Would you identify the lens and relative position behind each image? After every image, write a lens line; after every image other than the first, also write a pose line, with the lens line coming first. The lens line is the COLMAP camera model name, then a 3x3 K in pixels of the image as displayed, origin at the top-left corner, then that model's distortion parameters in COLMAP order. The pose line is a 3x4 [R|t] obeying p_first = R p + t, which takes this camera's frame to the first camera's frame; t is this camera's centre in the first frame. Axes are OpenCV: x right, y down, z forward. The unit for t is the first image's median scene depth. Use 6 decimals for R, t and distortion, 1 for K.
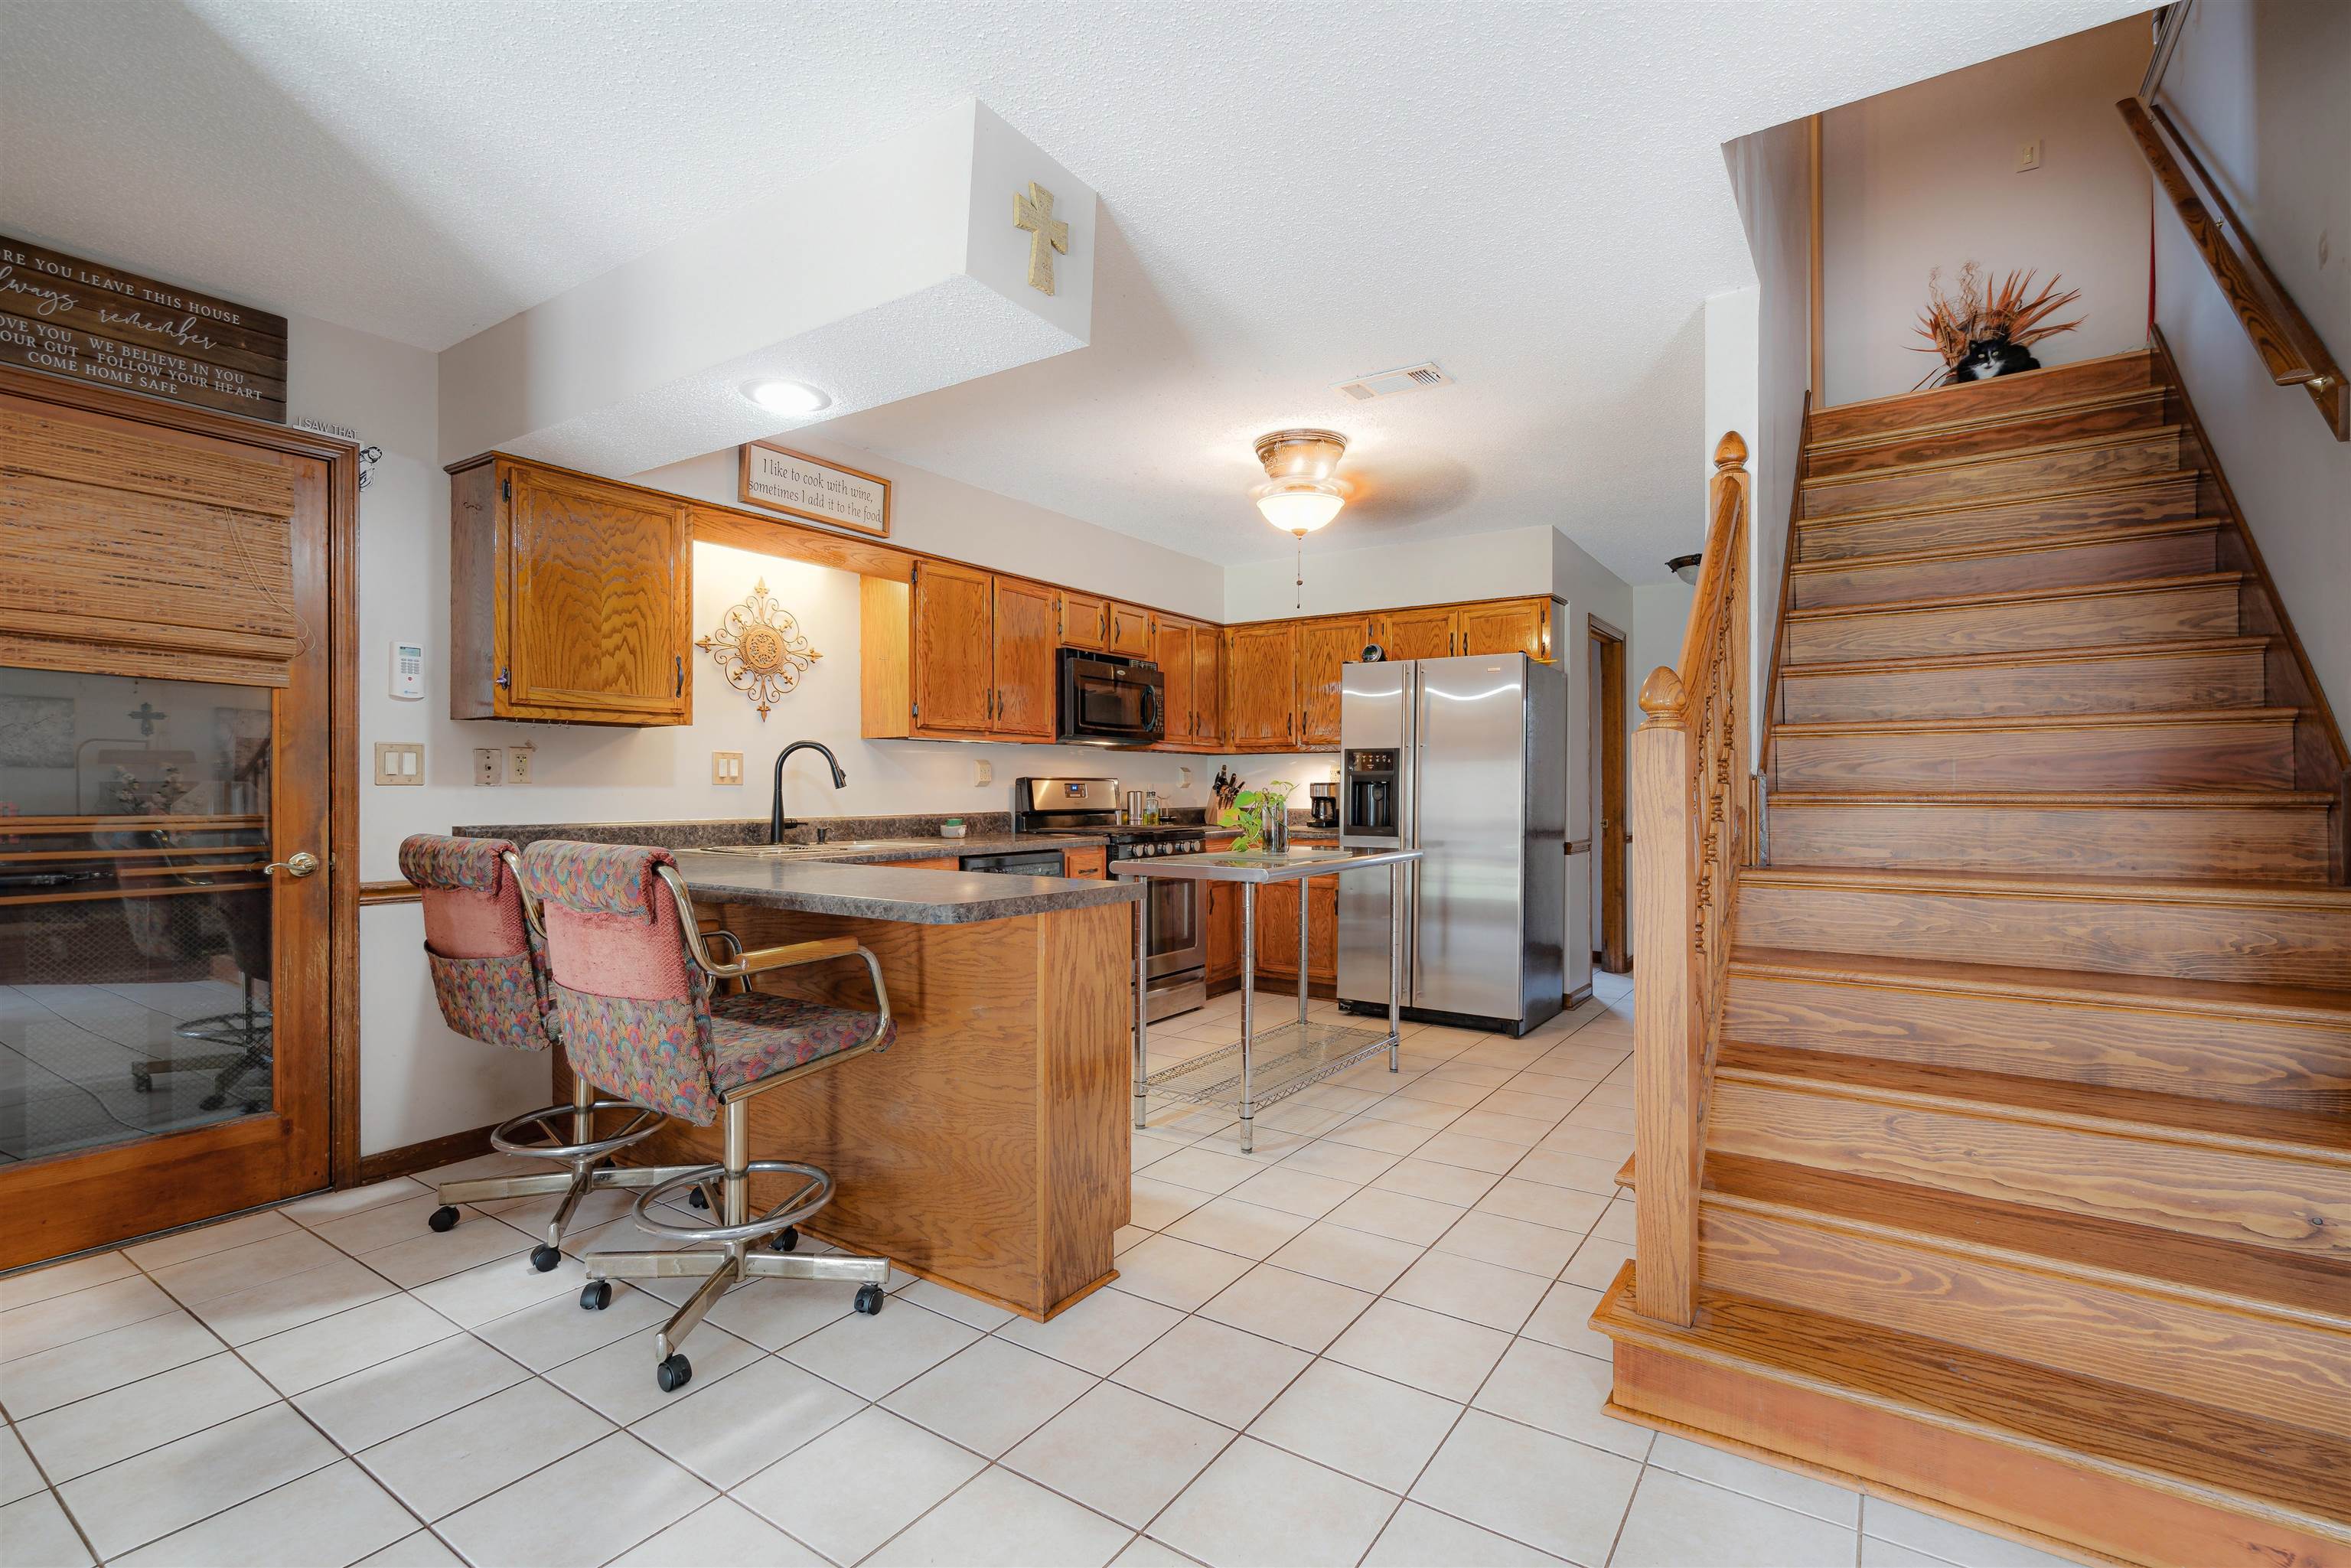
lens RADIAL K [[1073.0, 0, 1163.8], [0, 1073.0, 786.0], [0, 0, 1]] dist [-0.001858, 0.001080]
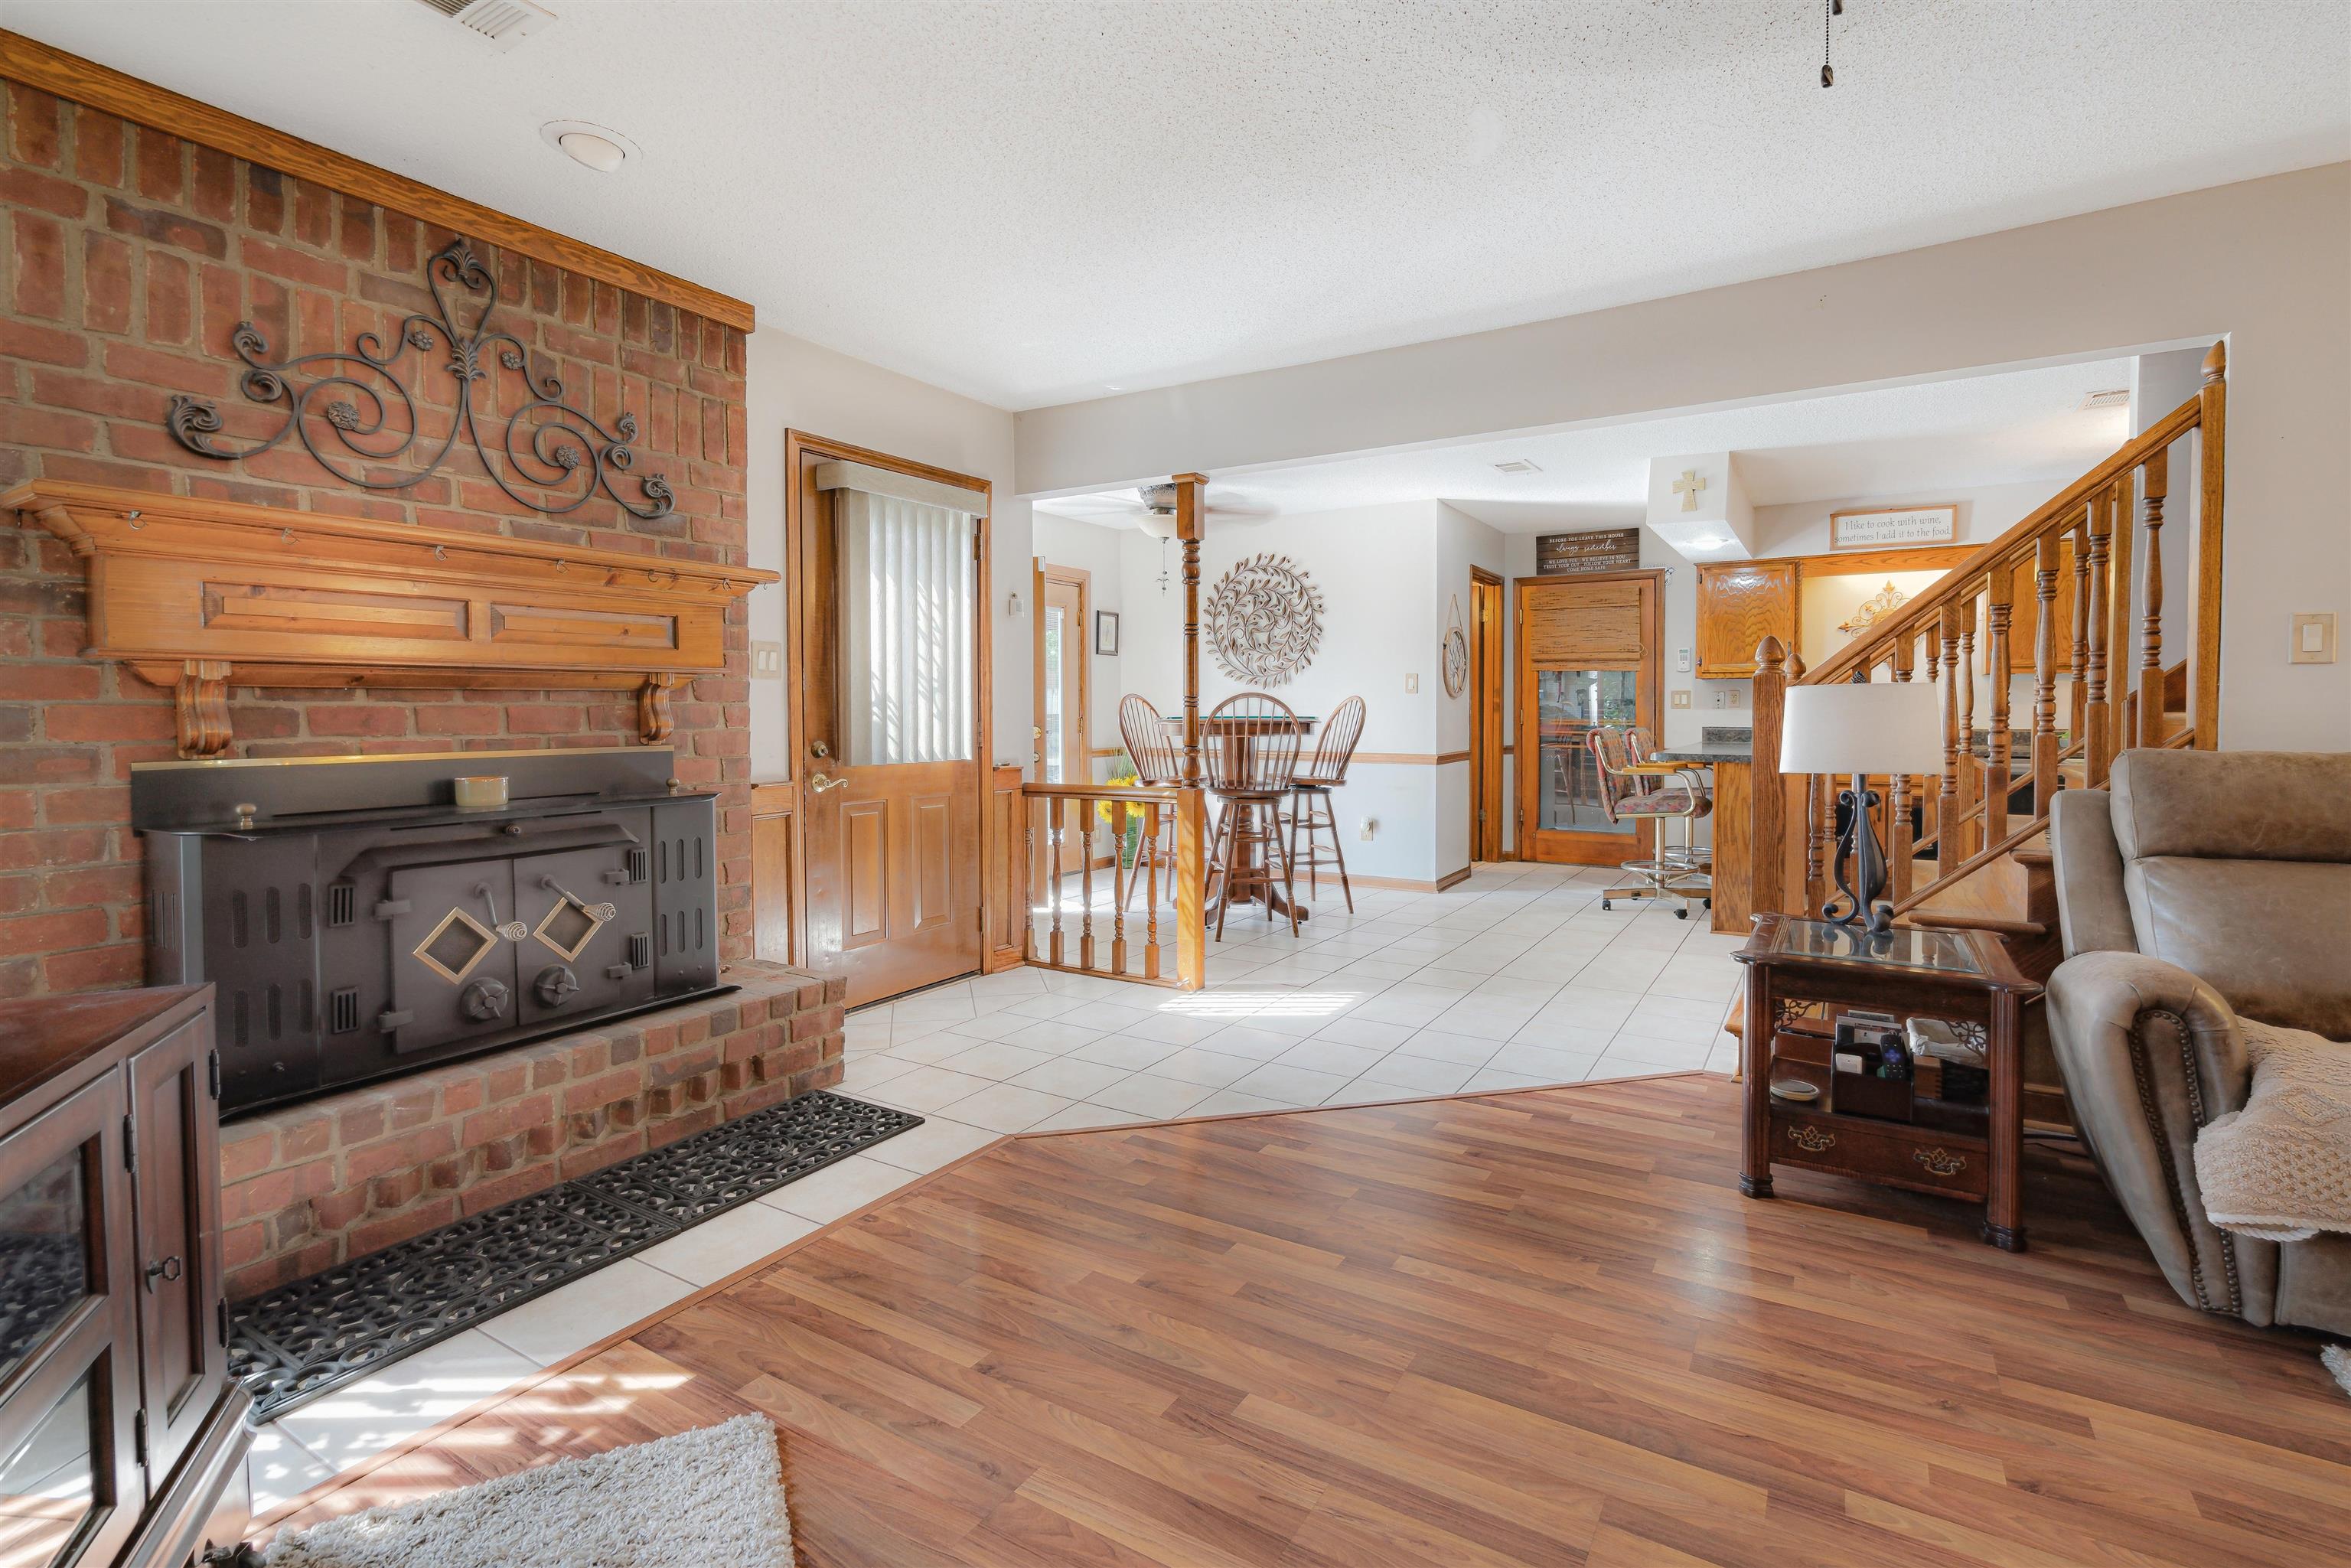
lens RADIAL K [[1073.0, 0, 1172.6], [0, 1073.0, 747.4], [0, 0, 1]] dist [-0.001858, 0.001080]
pose [[0.043315, 0.033058, -0.998514, 1.587231], [0.004571, 0.999435, 0.033286, 0.001219], [0.999051, -0.006006, 0.043139, -0.216895]]
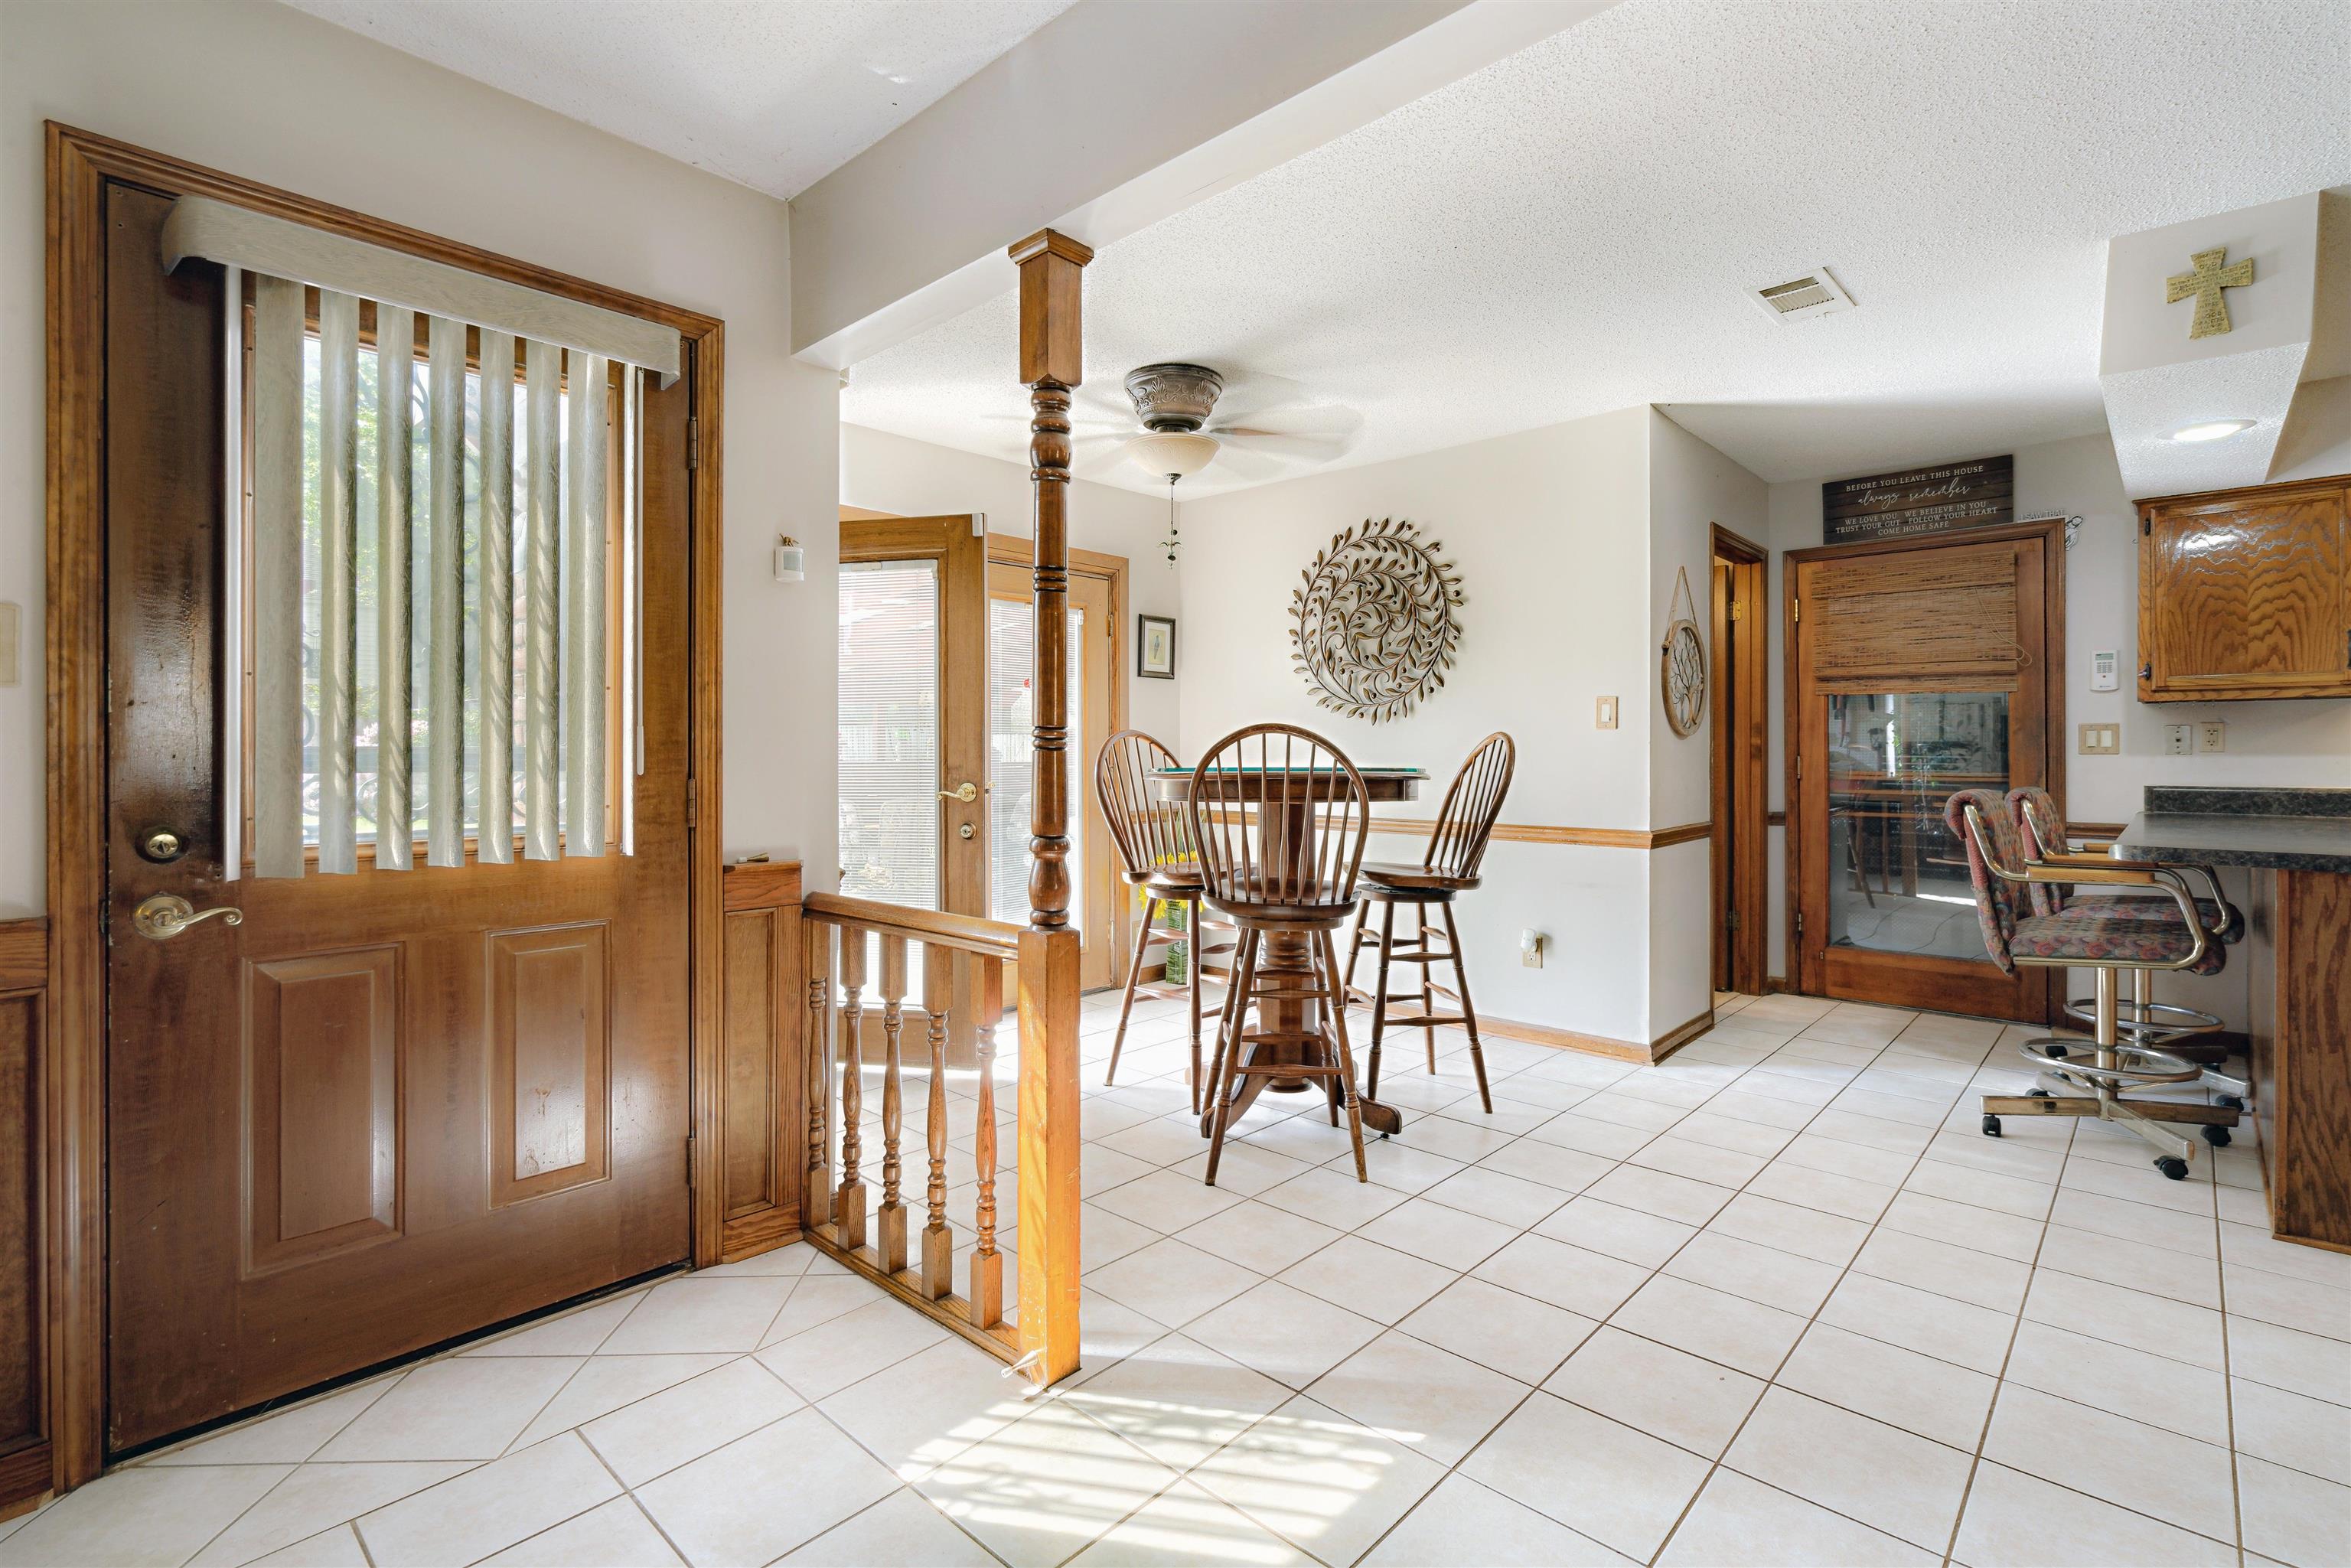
lens RADIAL K [[1073.0, 0, 1176.6], [0, 1073.0, 768.3], [0, 0, 1]] dist [-0.001858, 0.001080]
pose [[-0.149603, 0.009741, -0.988698, 0.825792], [0.003501, 0.999950, 0.009322, 0.000192], [0.988740, -0.002067, -0.149629, 0.032079]]
